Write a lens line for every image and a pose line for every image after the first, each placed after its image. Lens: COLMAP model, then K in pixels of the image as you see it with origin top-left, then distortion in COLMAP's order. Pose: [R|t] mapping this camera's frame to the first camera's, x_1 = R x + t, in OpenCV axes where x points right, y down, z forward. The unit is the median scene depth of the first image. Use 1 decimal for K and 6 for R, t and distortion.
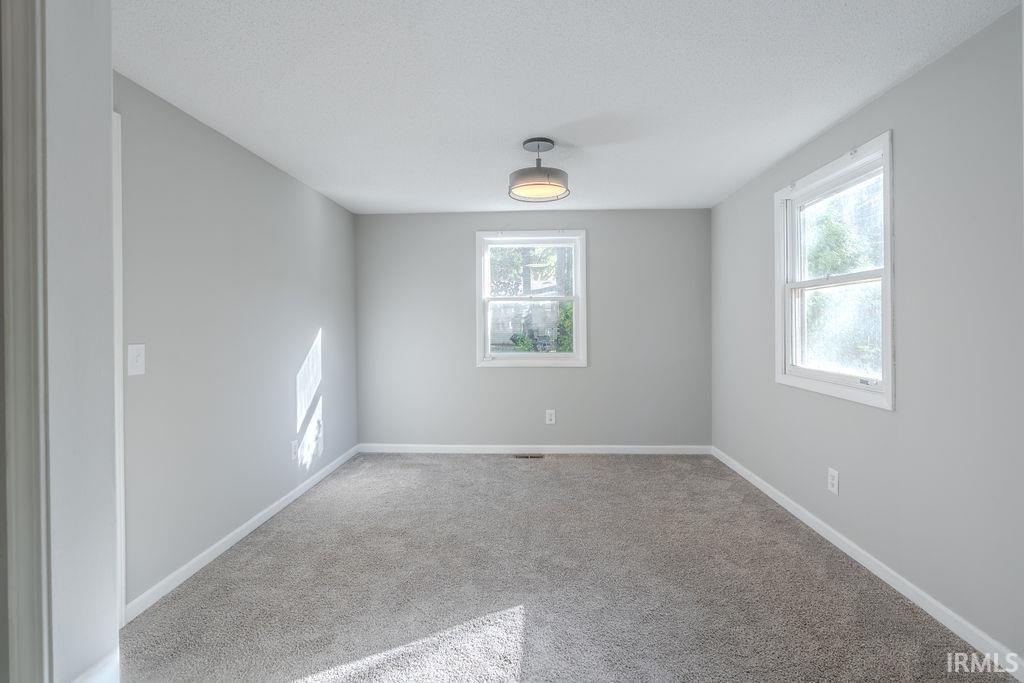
lens RADIAL K [[464.1, 0, 515.6], [0, 464.1, 327.8], [0, 0, 1]] dist [-0.000363, 0.000203]
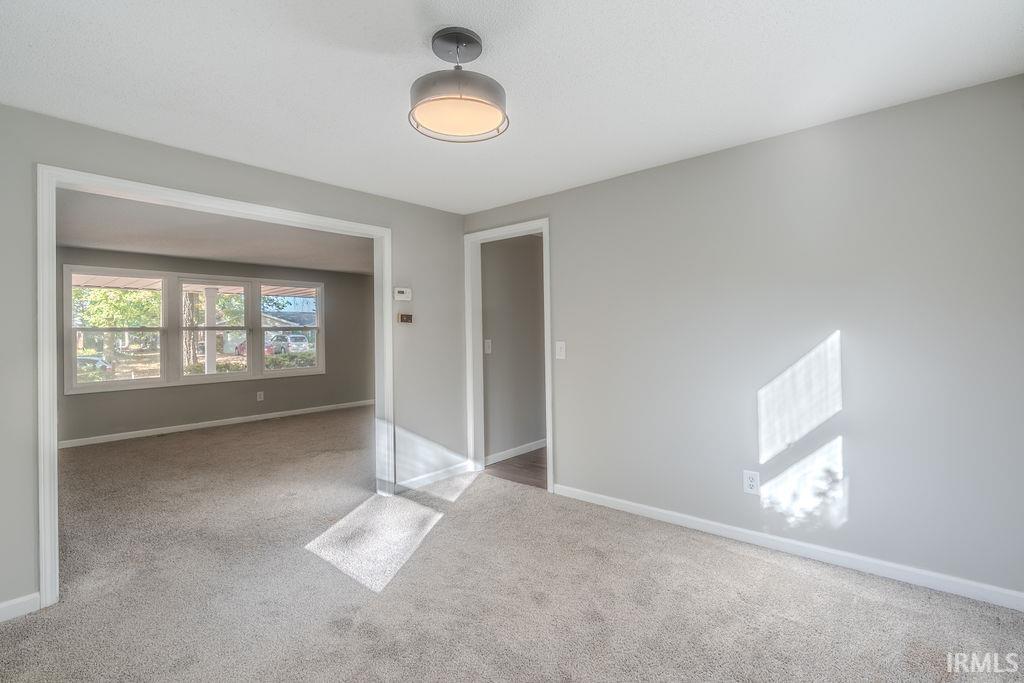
lens RADIAL K [[464.1, 0, 515.6], [0, 464.1, 327.8], [0, 0, 1]] dist [-0.000363, 0.000203]
pose [[-0.615060, 0.008874, -0.788430, 0.464893], [0.015877, 0.999873, -0.001132, -0.009659], [0.788320, -0.013215, -0.615123, 1.352030]]
